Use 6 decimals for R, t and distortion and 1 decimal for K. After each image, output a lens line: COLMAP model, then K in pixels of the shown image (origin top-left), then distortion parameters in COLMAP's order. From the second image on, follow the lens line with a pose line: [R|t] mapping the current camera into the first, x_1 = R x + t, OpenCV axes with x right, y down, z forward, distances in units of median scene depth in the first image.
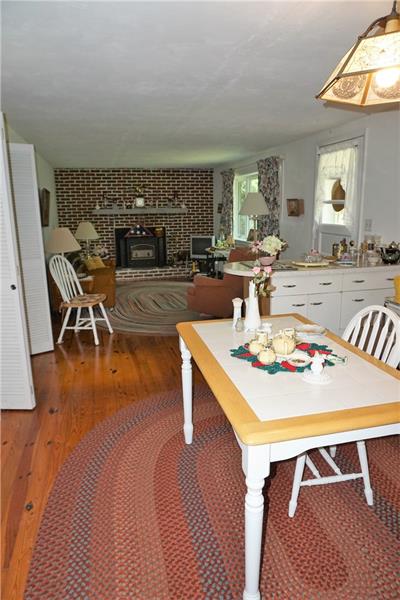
lens RADIAL K [[419.3, 0, 199.9], [0, 419.3, 298.2], [0, 0, 1]] dist [-0.041721, 0.000984]
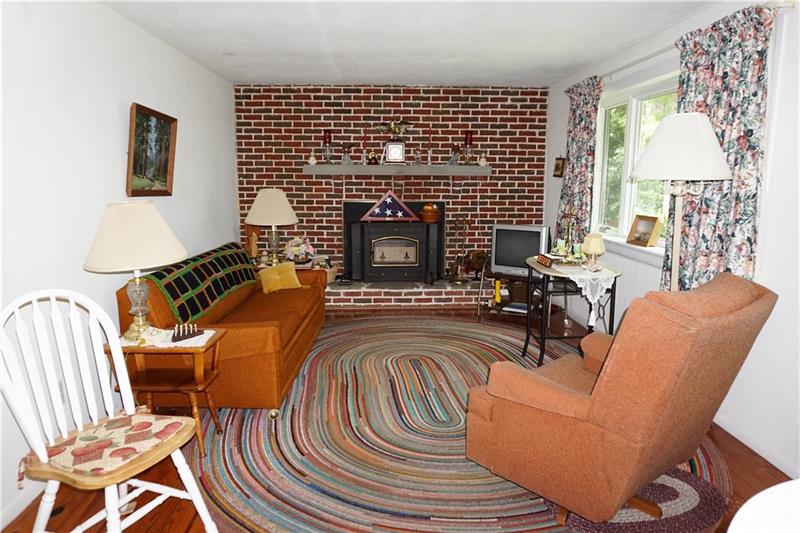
lens RADIAL K [[559.0, 0, 402.7], [0, 559.0, 267.7], [0, 0, 1]] dist [-0.041721, 0.000984]
pose [[0.980722, 0.051735, -0.188436, -0.001619], [-0.060480, 0.997329, -0.040955, -0.065497], [0.185814, 0.051562, 0.981231, 0.355683]]
